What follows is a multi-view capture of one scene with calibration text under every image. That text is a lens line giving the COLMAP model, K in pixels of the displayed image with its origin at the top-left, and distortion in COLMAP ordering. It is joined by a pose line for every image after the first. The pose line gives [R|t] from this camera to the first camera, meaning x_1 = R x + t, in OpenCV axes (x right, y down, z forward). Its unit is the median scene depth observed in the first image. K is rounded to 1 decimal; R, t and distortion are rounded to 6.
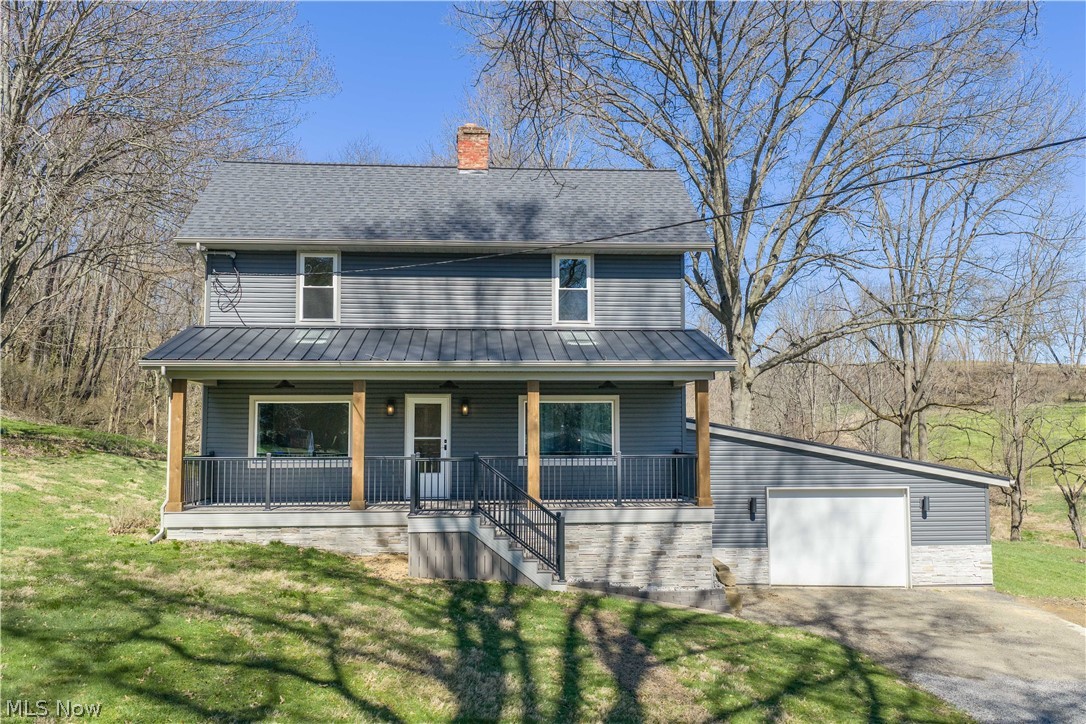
lens RADIAL K [[901.1, 0, 542.1], [0, 901.1, 366.1], [0, 0, 1]] dist [0.013584, -0.017759]
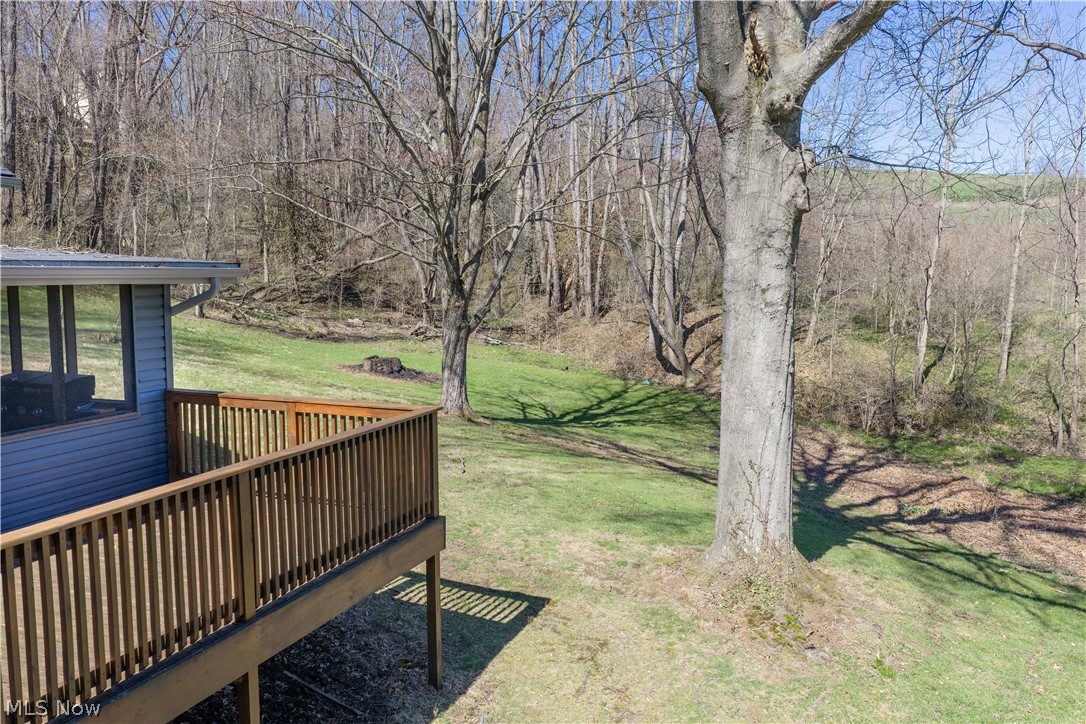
lens RADIAL K [[901.1, 0, 542.1], [0, 901.1, 366.1], [0, 0, 1]] dist [0.013584, -0.017759]
pose [[0.904958, 0.048853, -0.422687, 0.561376], [0.029336, 0.983860, 0.176520, 0.087147], [0.424488, -0.172143, 0.888919, 1.468095]]
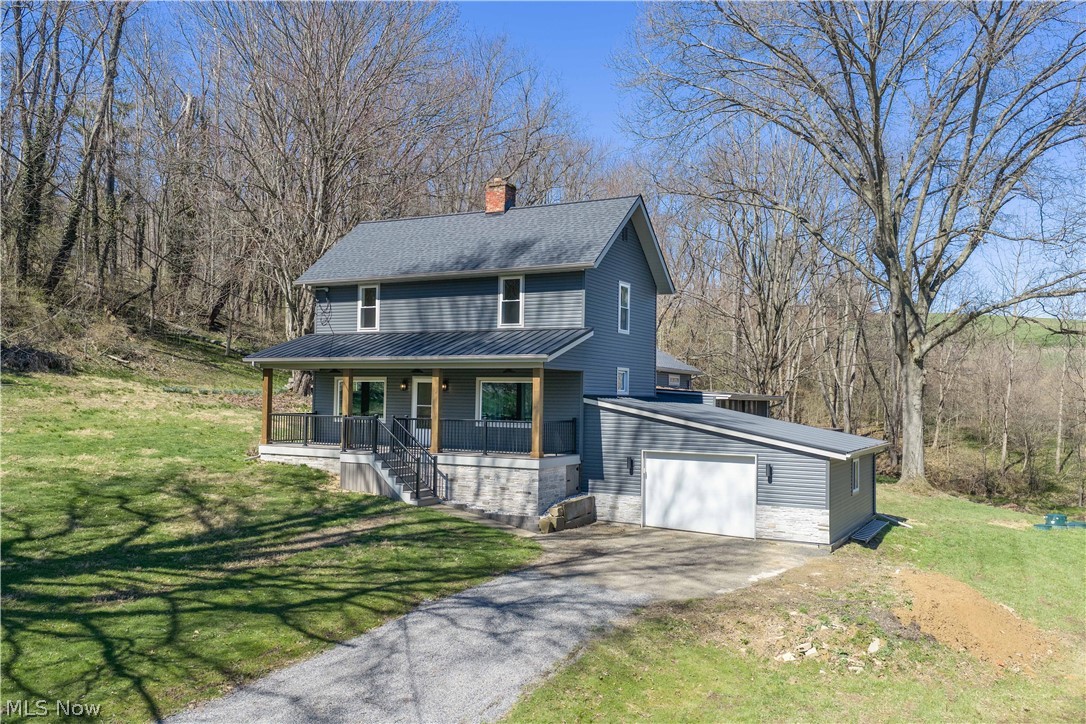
lens RADIAL K [[895.6, 0, 543.0], [0, 895.6, 362.0], [0, 0, 1]] dist [0.002559, -0.007175]
pose [[0.841515, -0.005331, -0.540207, 0.838804], [0.022160, 0.999450, 0.024657, -0.024763], [0.539779, -0.032720, 0.841171, -0.140937]]
